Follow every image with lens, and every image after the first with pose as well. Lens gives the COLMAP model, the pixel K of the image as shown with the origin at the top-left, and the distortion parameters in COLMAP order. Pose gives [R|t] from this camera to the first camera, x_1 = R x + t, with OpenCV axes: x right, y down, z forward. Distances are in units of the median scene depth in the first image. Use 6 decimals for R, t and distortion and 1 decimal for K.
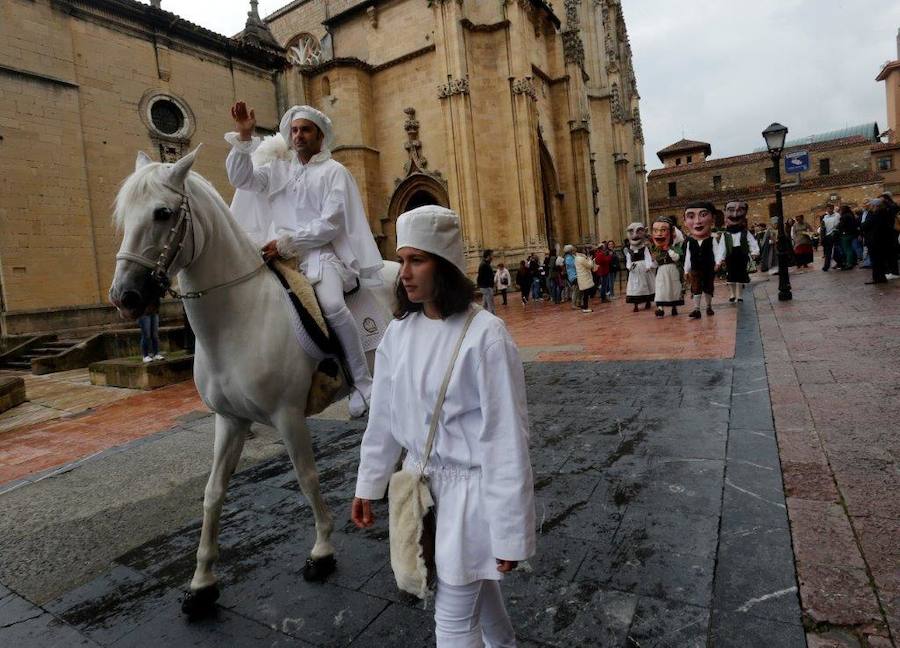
lens RADIAL K [[474.5, 0, 449.3], [0, 474.5, 300.3], [0, 0, 1]] dist [-0.000314, -0.000250]
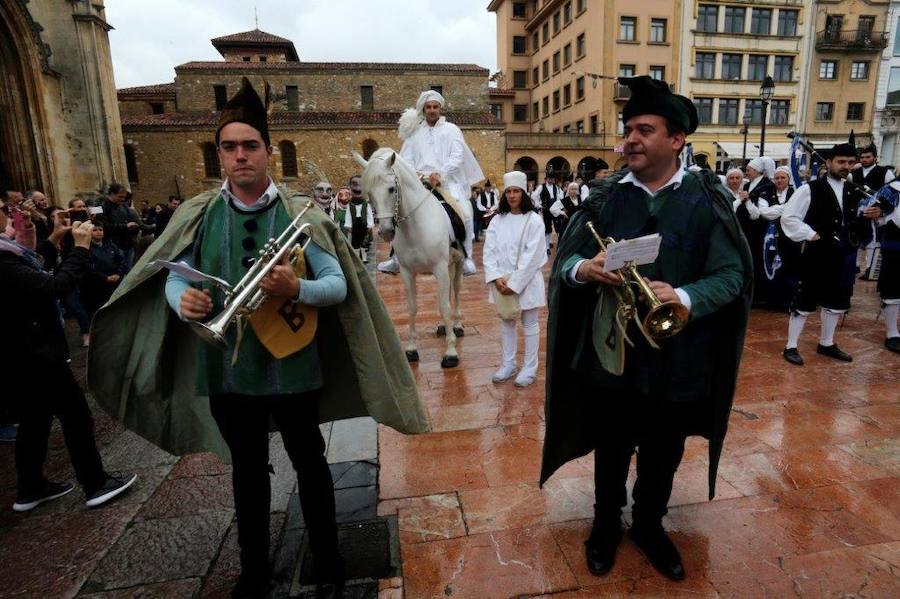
lens RADIAL K [[450.8, 0, 450.0], [0, 450.8, 299.5], [0, 0, 1]] dist [-0.000428, -0.000116]
pose [[0.753566, -0.033546, 0.656516, 0.299750], [-0.017494, 0.997320, 0.071040, -0.033019], [-0.657139, -0.065019, 0.750960, 0.384279]]
